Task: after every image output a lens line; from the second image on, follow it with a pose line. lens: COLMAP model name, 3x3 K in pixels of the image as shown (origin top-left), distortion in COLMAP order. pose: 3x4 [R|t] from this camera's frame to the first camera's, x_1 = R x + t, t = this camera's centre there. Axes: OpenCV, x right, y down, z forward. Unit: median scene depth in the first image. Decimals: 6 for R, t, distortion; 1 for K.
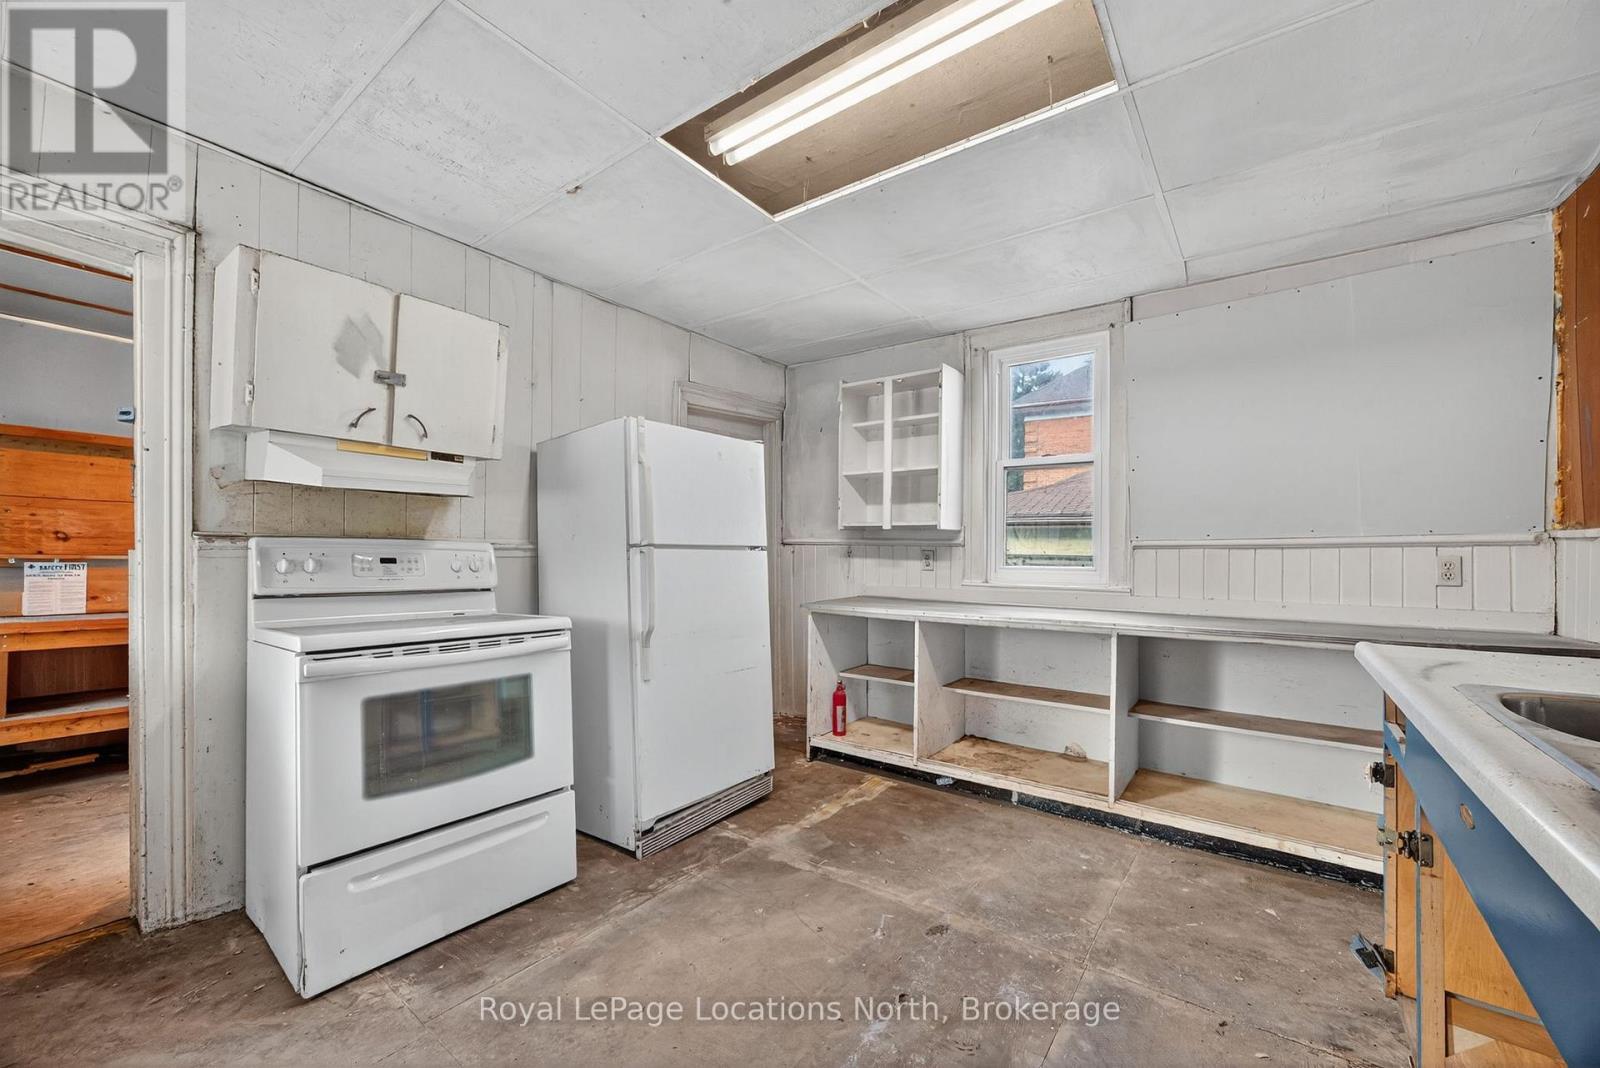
lens RADIAL K [[624.8, 0, 808.9], [0, 624.8, 532.2], [0, 0, 1]] dist [-0.000032, 0.000440]
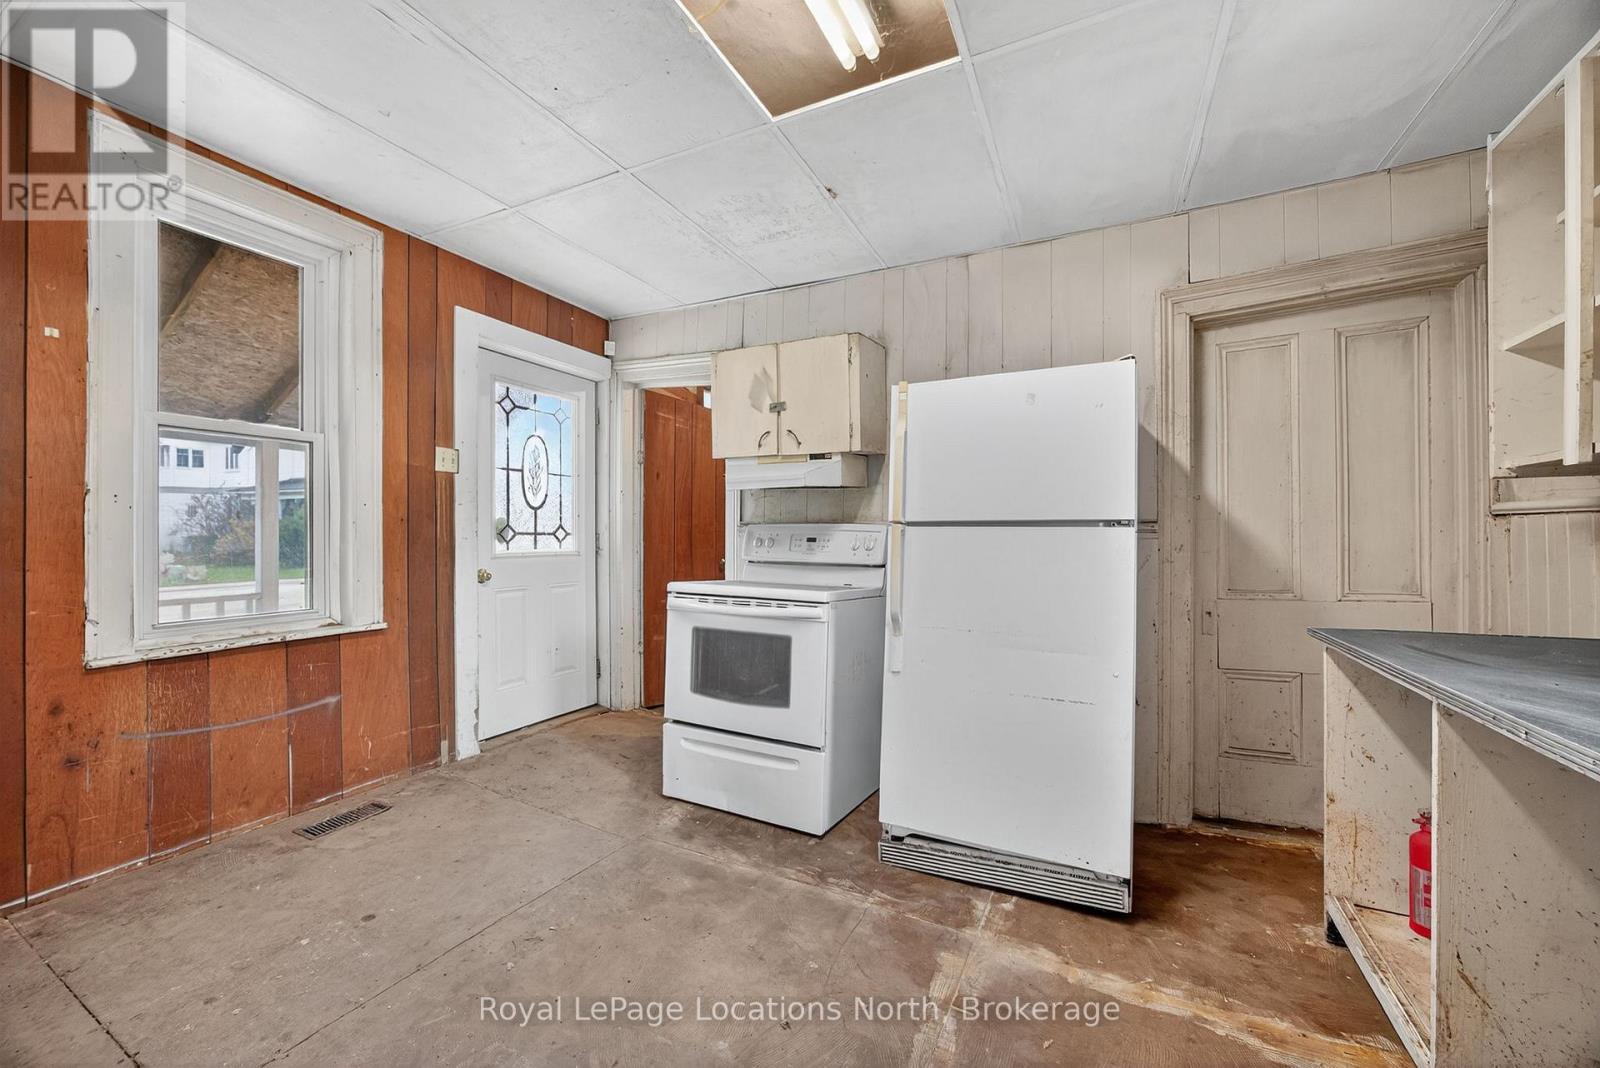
lens RADIAL K [[624.8, 0, 808.9], [0, 624.8, 532.2], [0, 0, 1]] dist [-0.000032, 0.000440]
pose [[0.170512, -0.010066, -0.985304, 0.672735], [0.032597, 0.999458, -0.004569, 0.037211], [0.984816, -0.031339, 0.170747, 0.796524]]
